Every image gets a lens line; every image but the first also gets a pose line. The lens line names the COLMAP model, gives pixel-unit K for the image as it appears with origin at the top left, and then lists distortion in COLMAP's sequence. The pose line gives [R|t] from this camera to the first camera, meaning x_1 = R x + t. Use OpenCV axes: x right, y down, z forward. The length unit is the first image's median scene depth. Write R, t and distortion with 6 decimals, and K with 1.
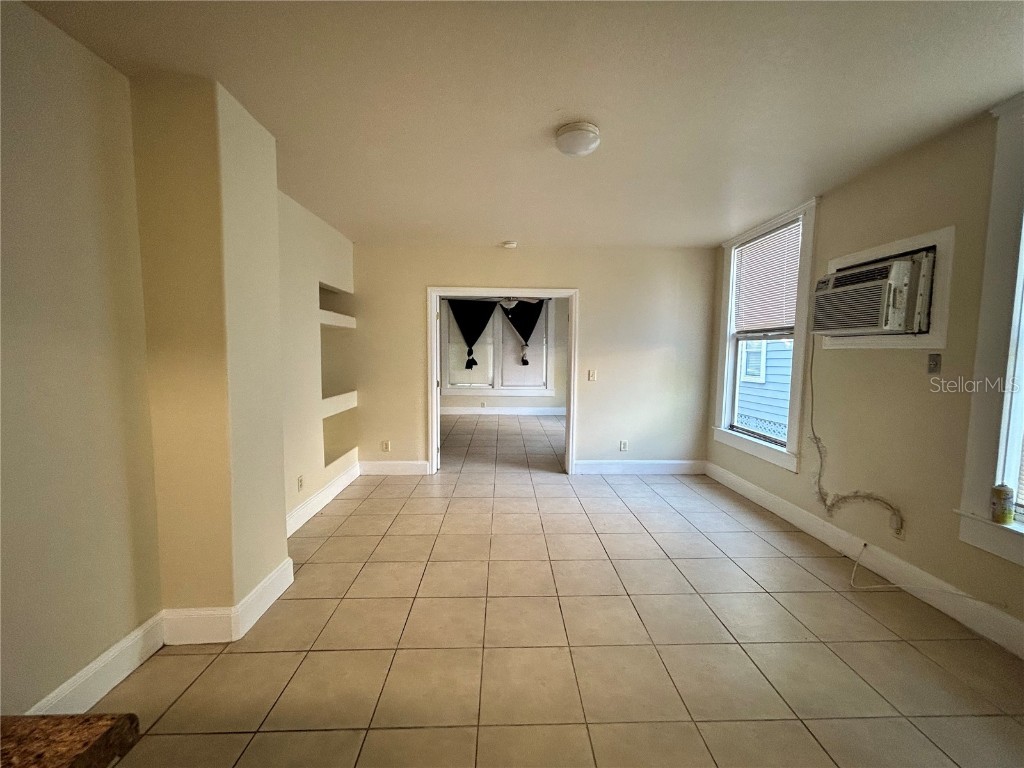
lens RADIAL K [[412.5, 0, 513.6], [0, 412.5, 382.5], [0, 0, 1]] dist [0.003665, 0.000133]
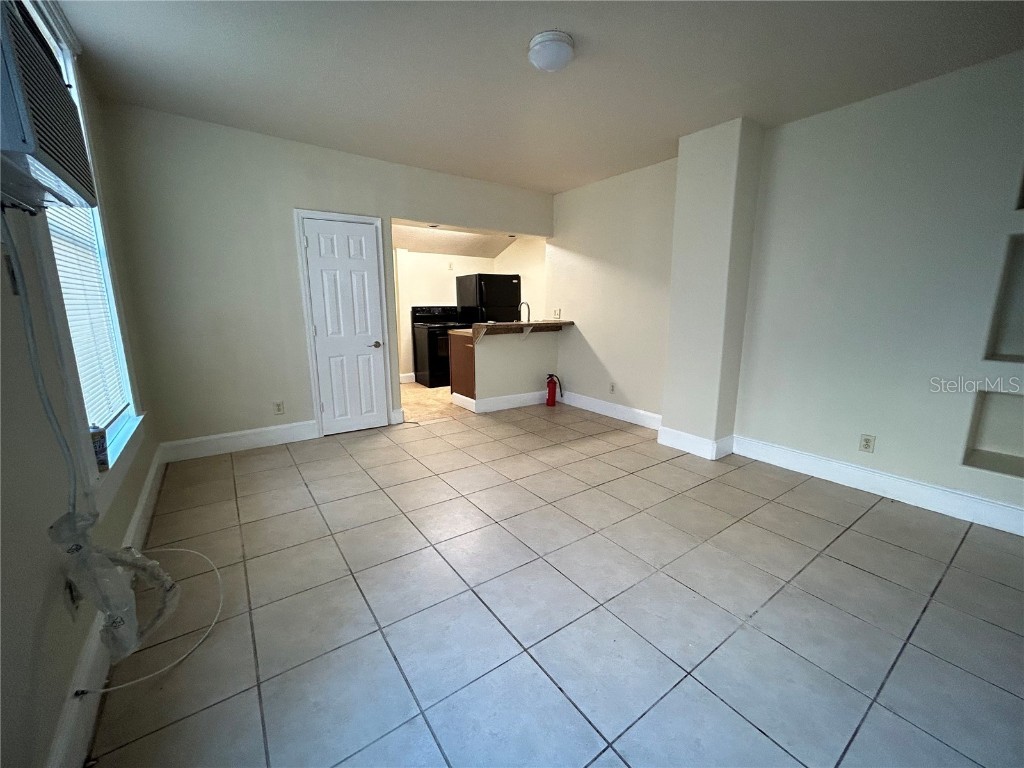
lens RADIAL K [[412.5, 0, 513.6], [0, 412.5, 382.5], [0, 0, 1]] dist [0.003665, 0.000133]
pose [[-0.825631, 0.100408, -0.555204, 0.387561], [-0.051215, 0.966638, 0.250976, -0.038408], [0.561881, 0.235648, -0.792944, 0.873841]]
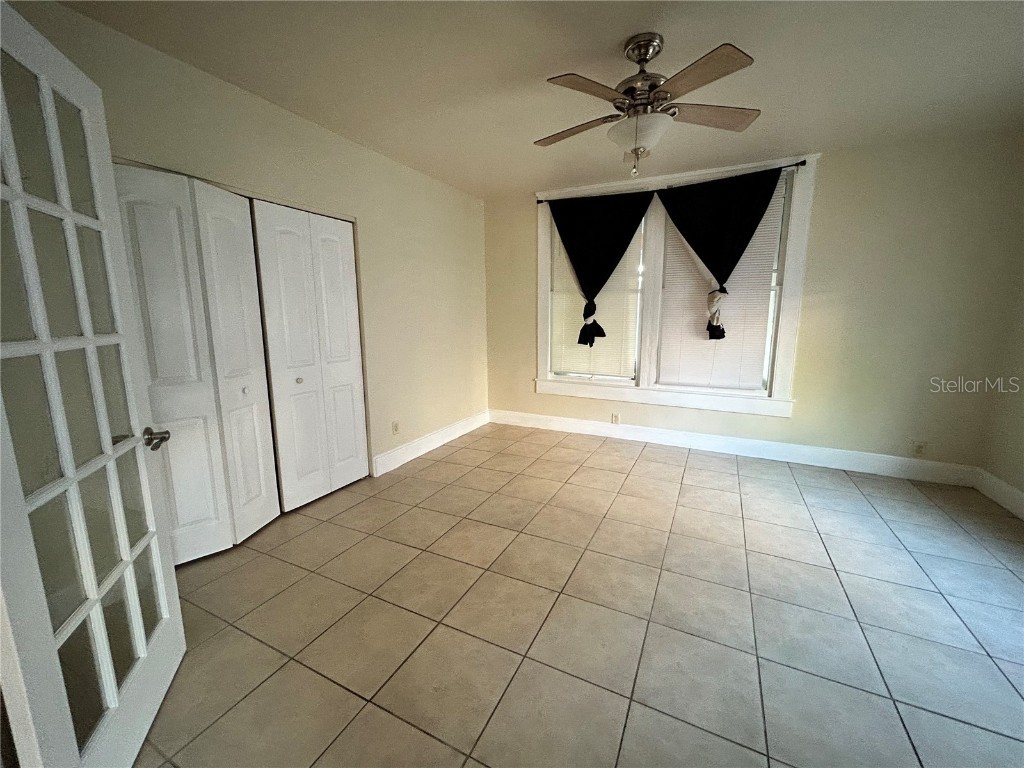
lens RADIAL K [[407.7, 0, 512.0], [0, 407.7, 384.0], [0, 0, 1]] dist [-0.002581, -0.000234]
pose [[0.879635, 0.066937, -0.470916, 0.081545], [-0.029196, 0.995780, 0.087006, -0.046717], [0.474753, -0.062784, 0.877877, 0.970442]]
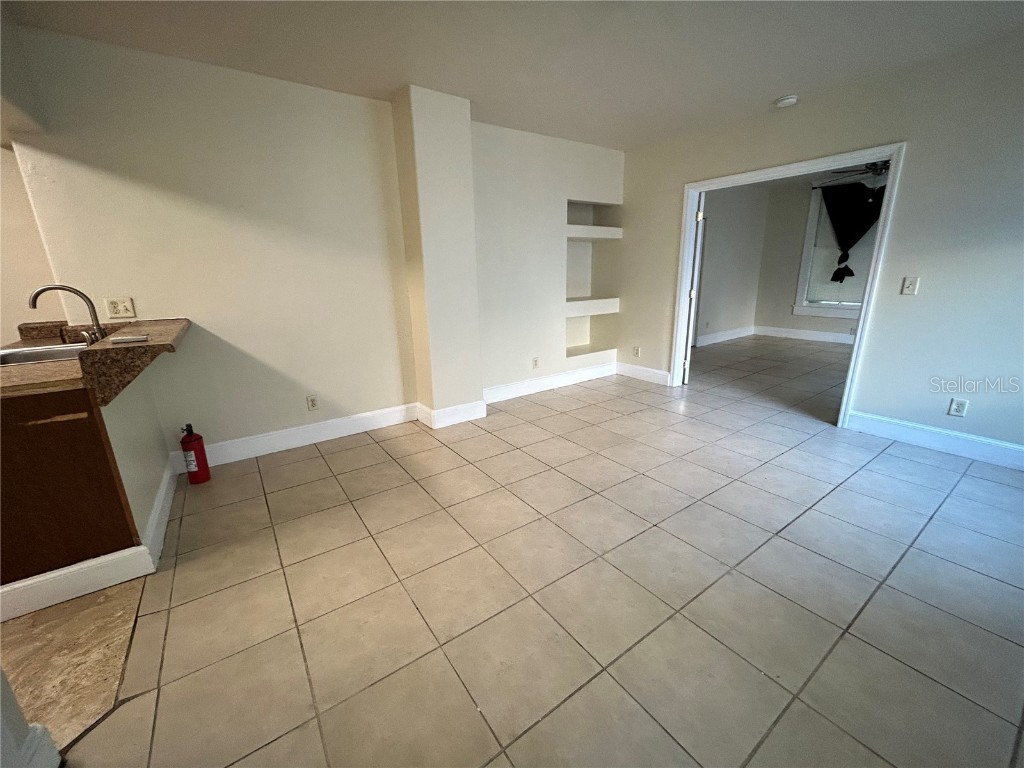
lens RADIAL K [[412.5, 0, 513.6], [0, 412.5, 382.5], [0, 0, 1]] dist [0.003665, 0.000133]
pose [[0.553203, 0.200314, -0.808604, 0.388887], [-0.038167, 0.975735, 0.215605, 0.013106], [0.832172, -0.088412, 0.547425, 0.138325]]
